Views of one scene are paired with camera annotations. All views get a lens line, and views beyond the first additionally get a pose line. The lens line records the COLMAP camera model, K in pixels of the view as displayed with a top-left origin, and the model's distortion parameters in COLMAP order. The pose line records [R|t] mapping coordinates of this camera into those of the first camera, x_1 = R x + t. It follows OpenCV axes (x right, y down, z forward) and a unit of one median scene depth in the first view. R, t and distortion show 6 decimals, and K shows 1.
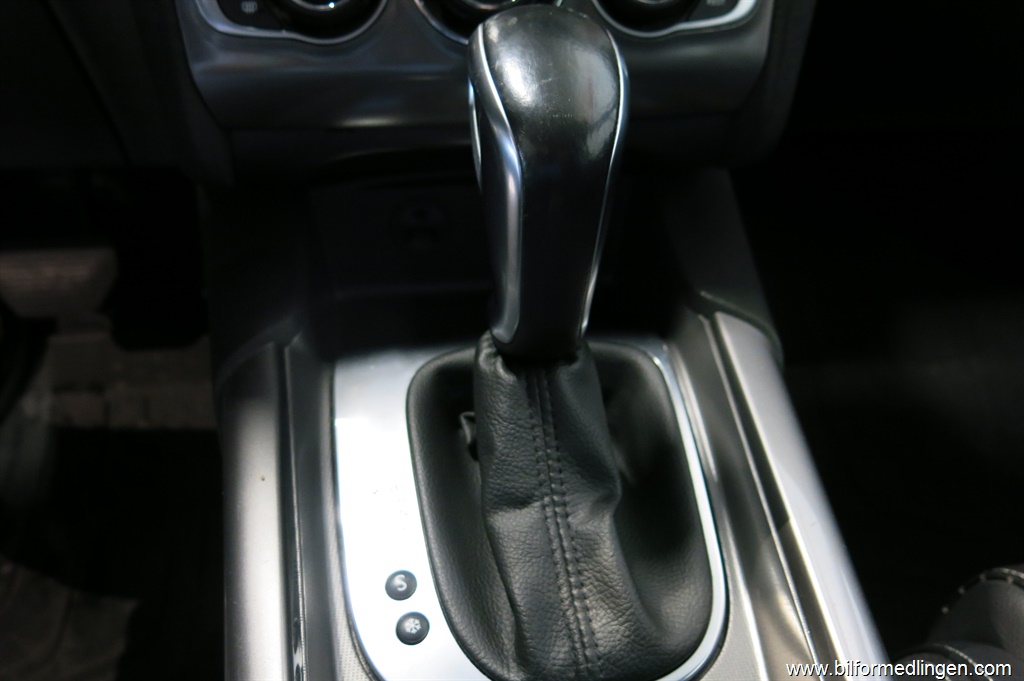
lens RADIAL K [[848.0, 0, 514.5], [0, 848.0, 343.6], [0, 0, 1]] dist [-0.021924, -0.002956]
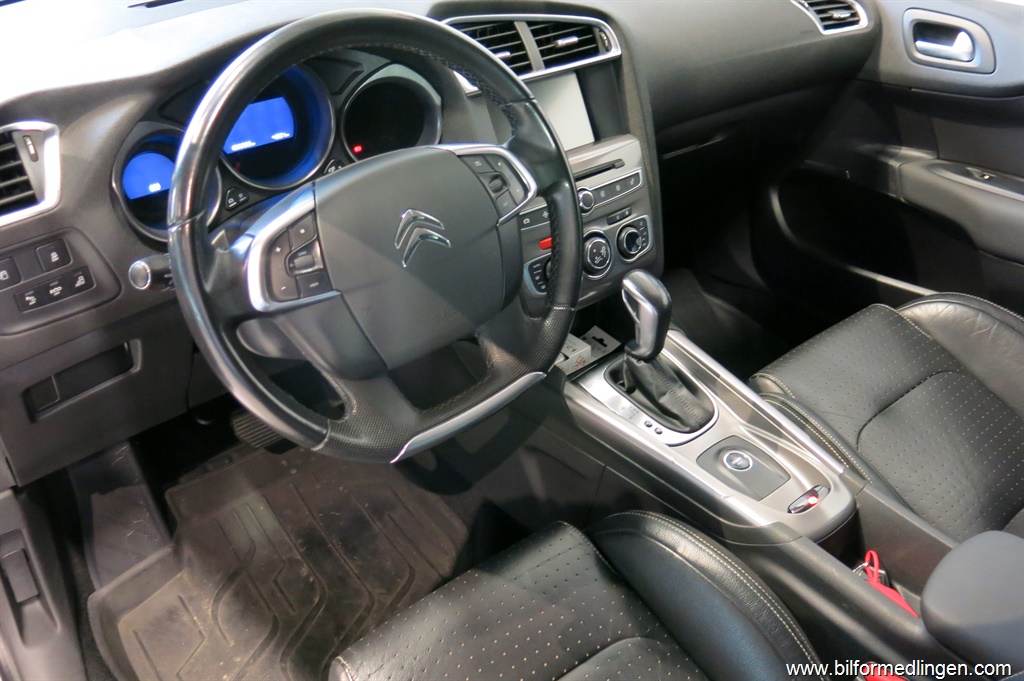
lens RADIAL K [[848.0, 0, 512.5], [0, 848.0, 341.3], [0, 0, 1]] dist [-0.021924, -0.002956]
pose [[0.858237, -0.310768, 0.408475, -1.959622], [0.313700, 0.947512, 0.061760, -0.463937], [-0.406228, 0.075134, 0.910678, -2.109310]]
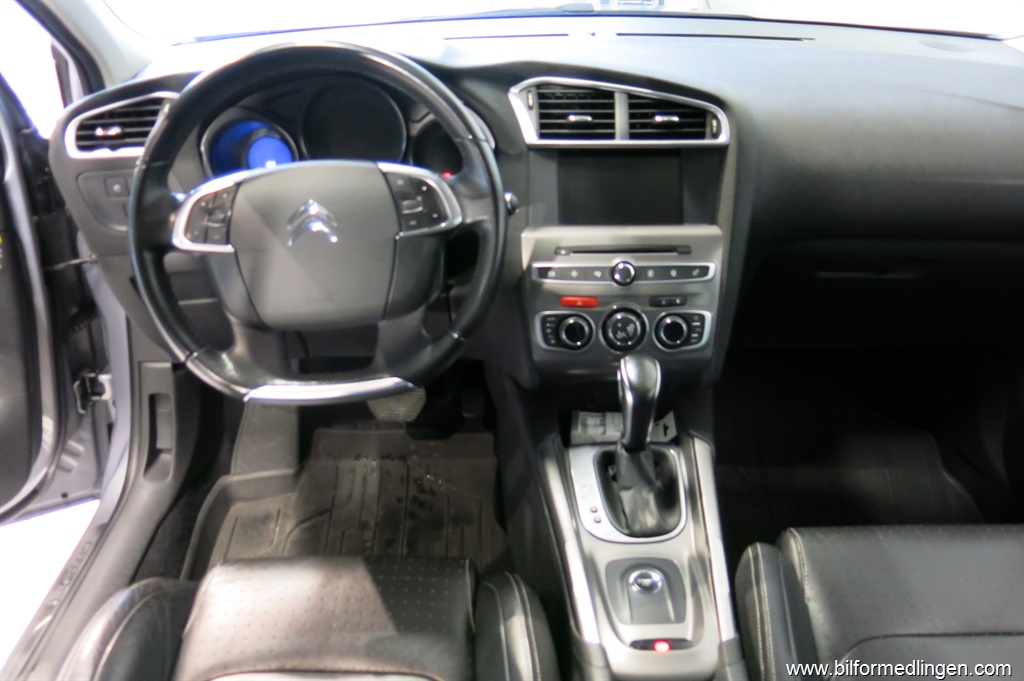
lens RADIAL K [[848.0, 0, 510.4], [0, 848.0, 340.2], [0, 0, 1]] dist [-0.021924, -0.002956]
pose [[0.991636, 0.036490, -0.123798, -0.062705], [-0.051632, 0.991260, -0.121398, 0.021660], [0.118286, 0.126775, 0.984854, -2.520360]]
